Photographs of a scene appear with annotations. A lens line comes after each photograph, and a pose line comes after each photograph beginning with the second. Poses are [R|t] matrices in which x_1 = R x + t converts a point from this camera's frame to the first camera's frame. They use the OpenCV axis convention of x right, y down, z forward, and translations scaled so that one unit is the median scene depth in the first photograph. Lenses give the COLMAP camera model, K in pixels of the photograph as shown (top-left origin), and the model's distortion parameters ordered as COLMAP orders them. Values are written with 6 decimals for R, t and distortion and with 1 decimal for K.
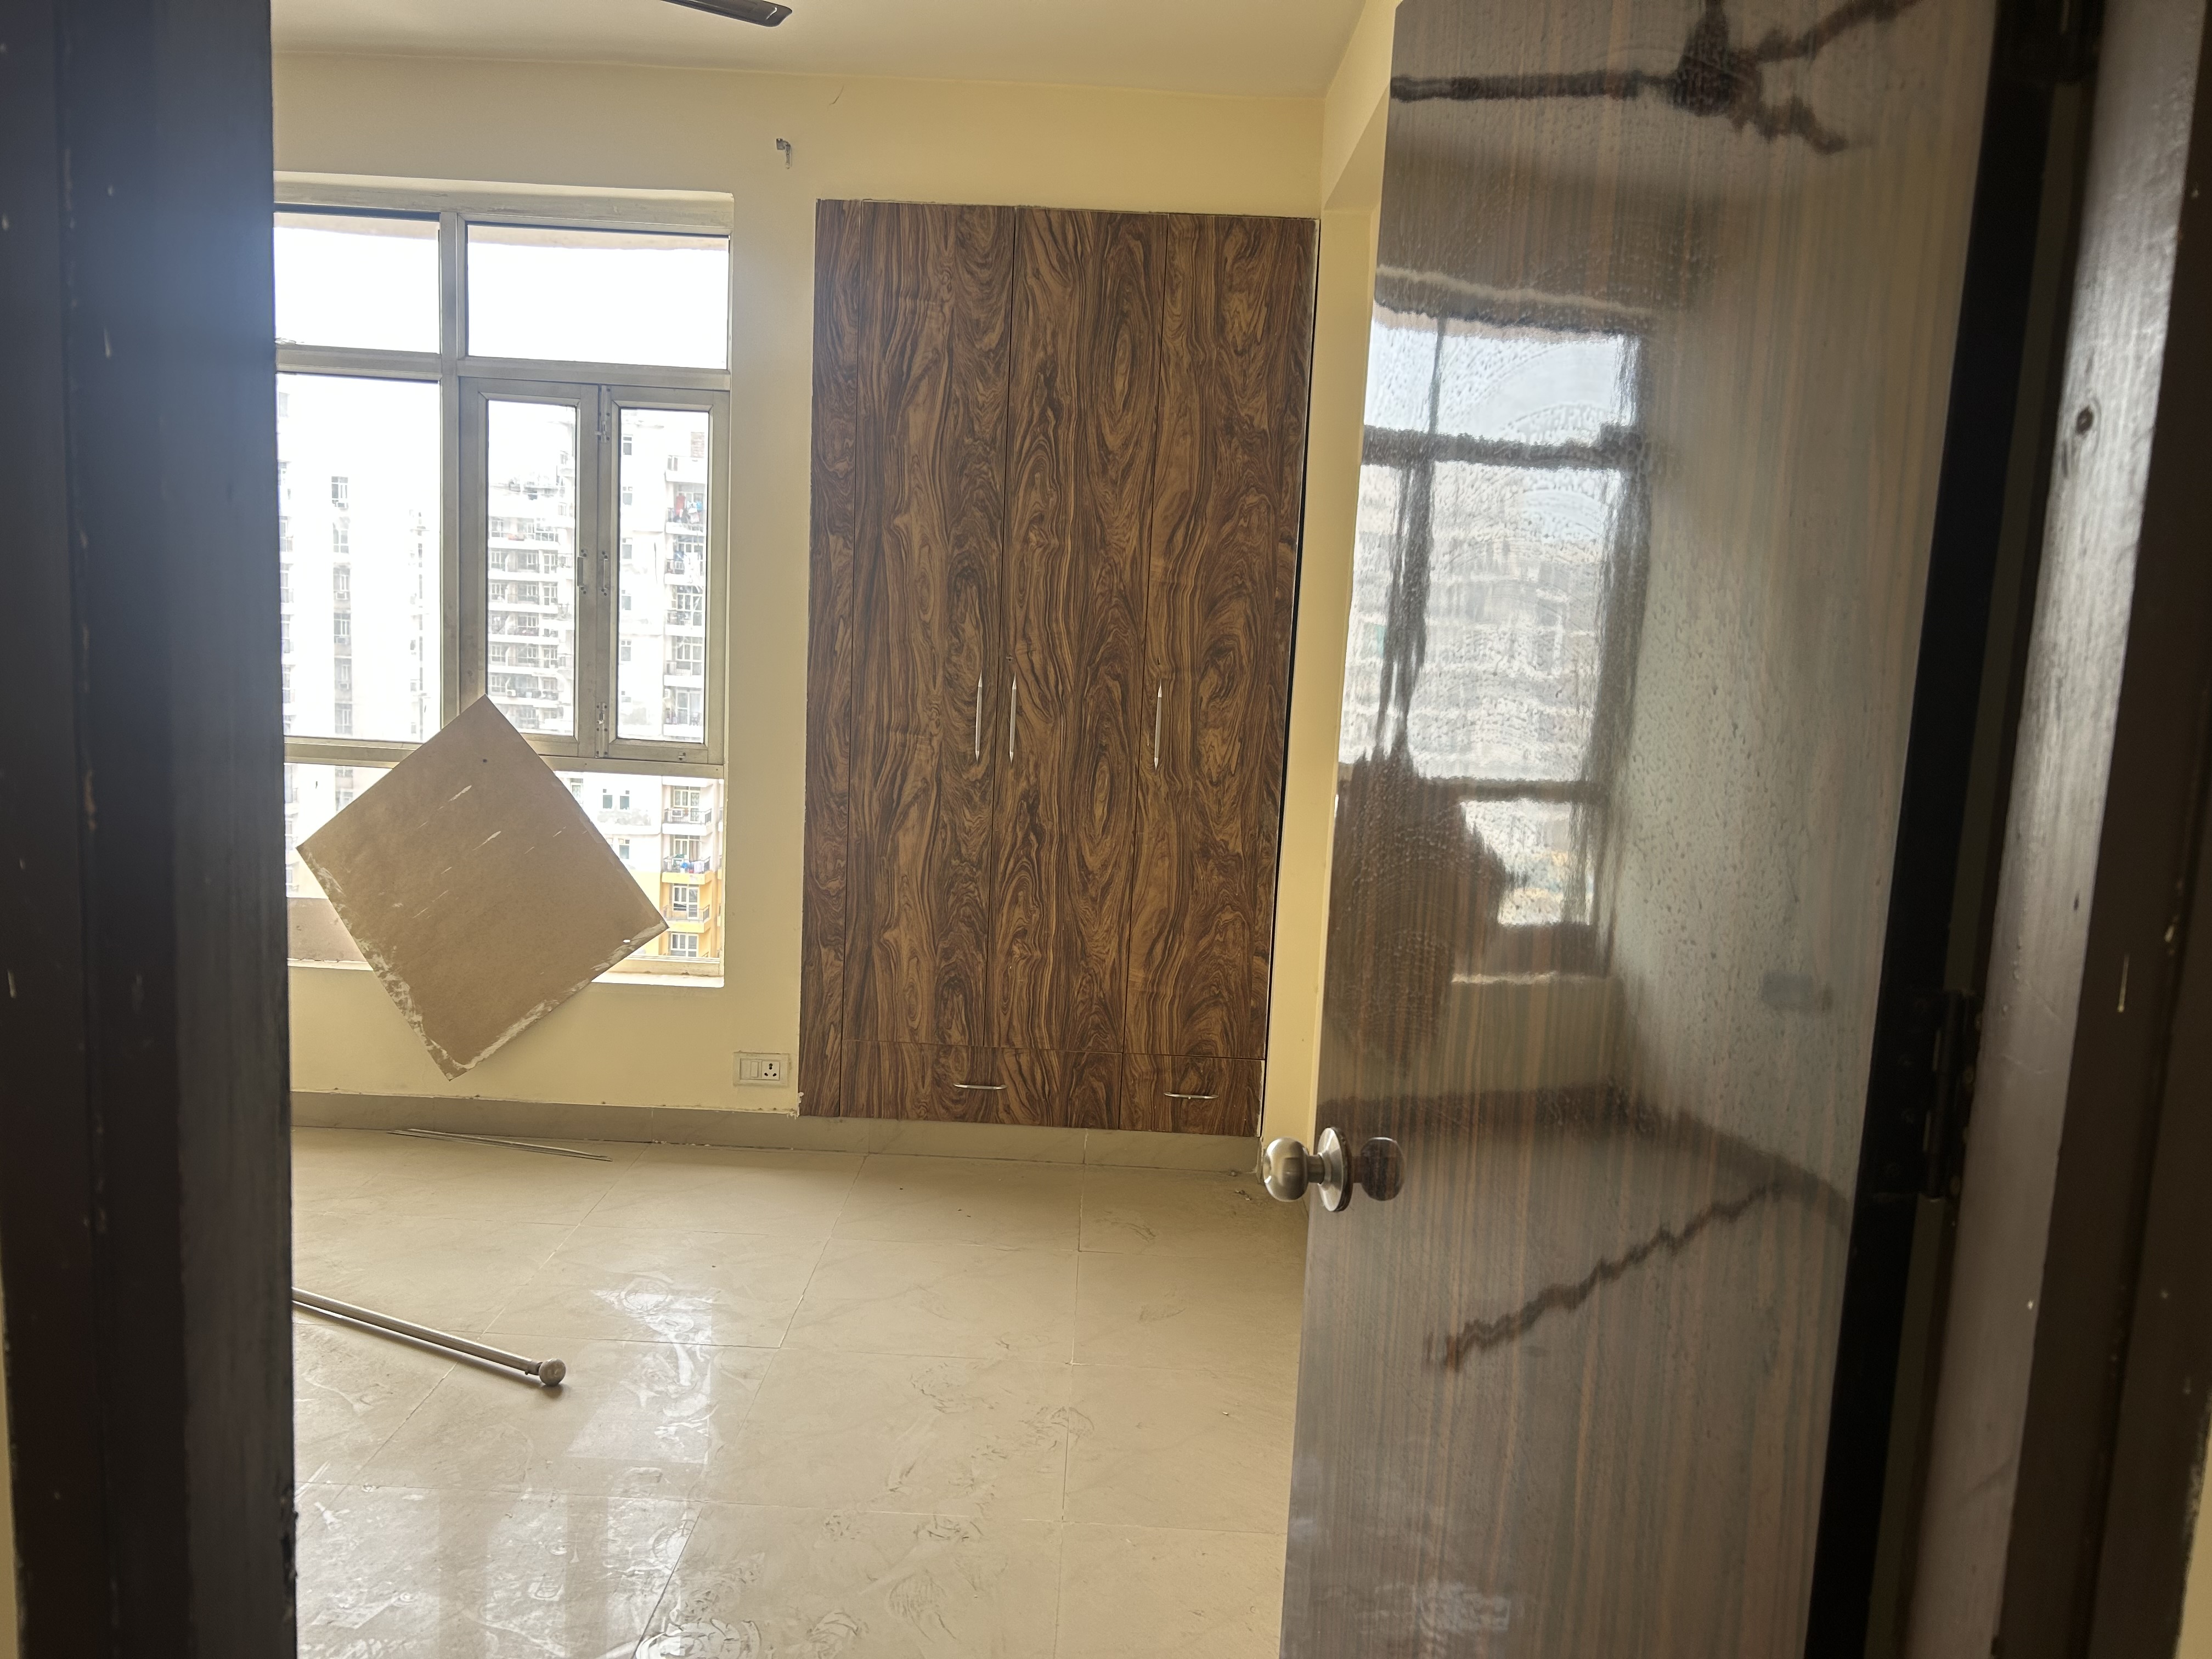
lens RADIAL K [[1511.6, 0, 1106.5], [0, 1511.6, 786.0], [0, 0, 1]] dist [0.023495, -0.024022]
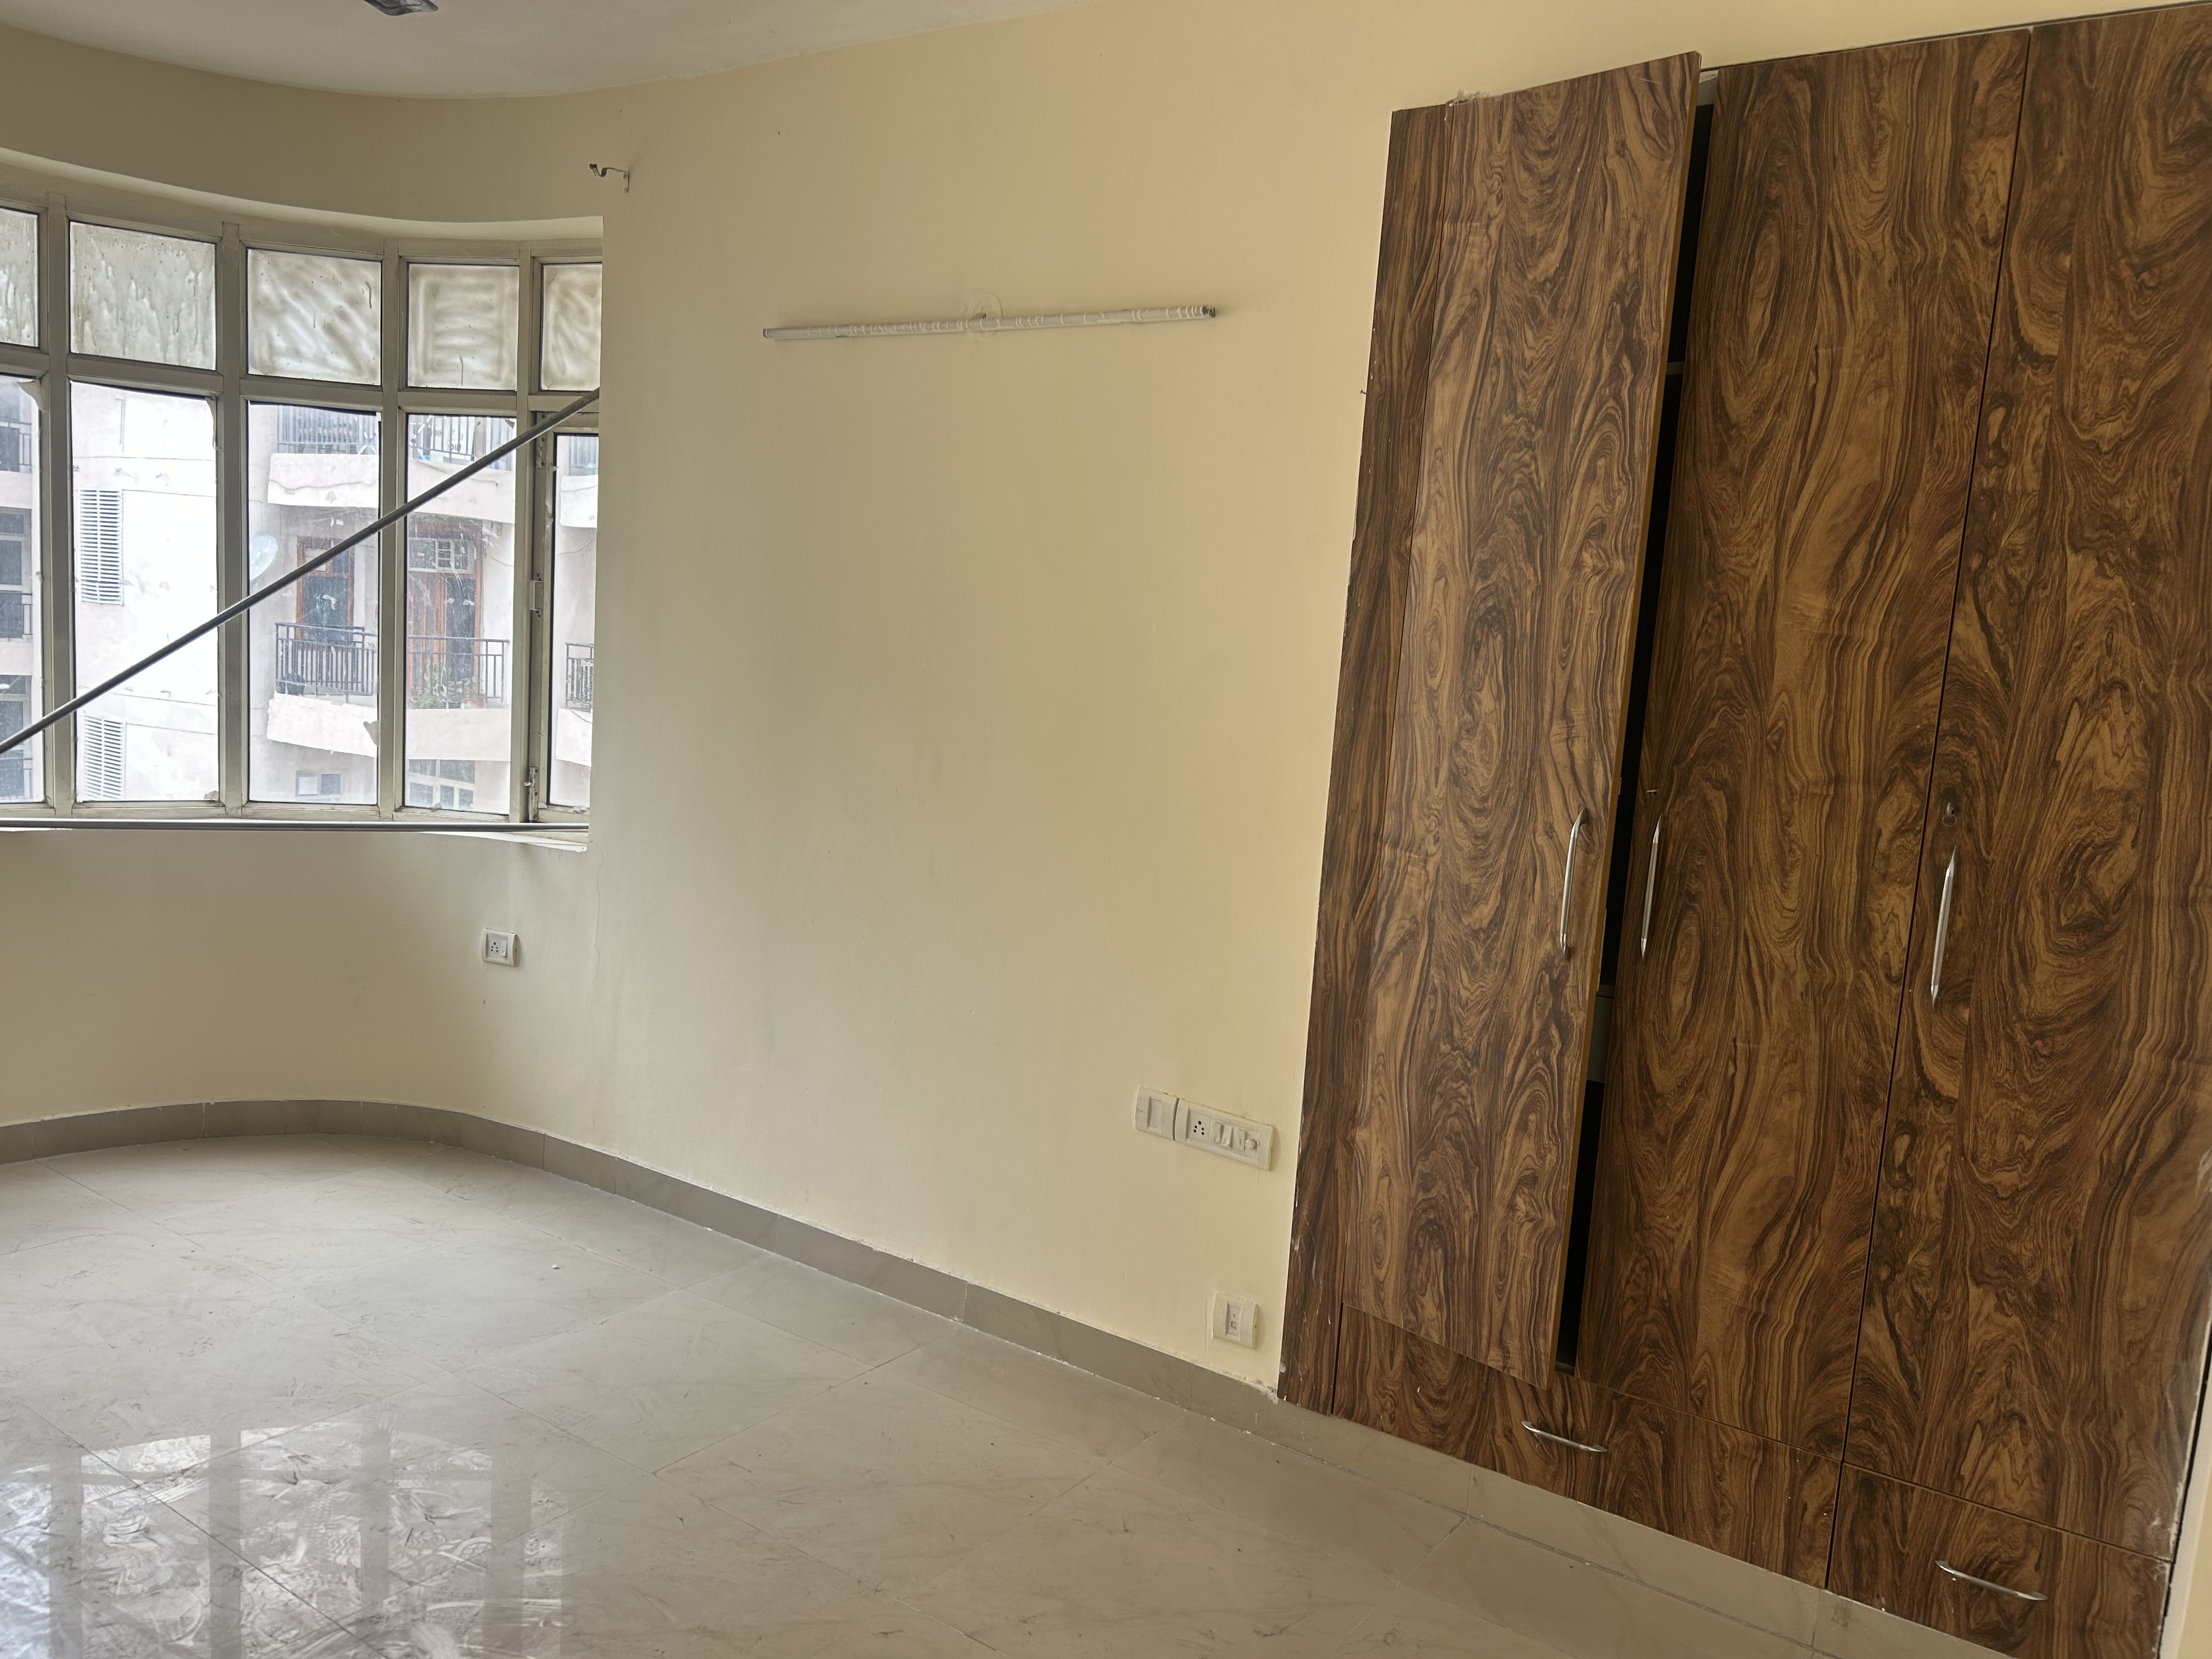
lens RADIAL K [[1511.6, 0, 1106.5], [0, 1511.6, 786.0], [0, 0, 1]] dist [0.023495, -0.024022]
pose [[0.862503, 0.061955, -0.502245, 0.100458], [-0.089584, 0.995495, -0.031042, -0.030757], [0.498059, 0.071767, 0.864168, 0.344839]]
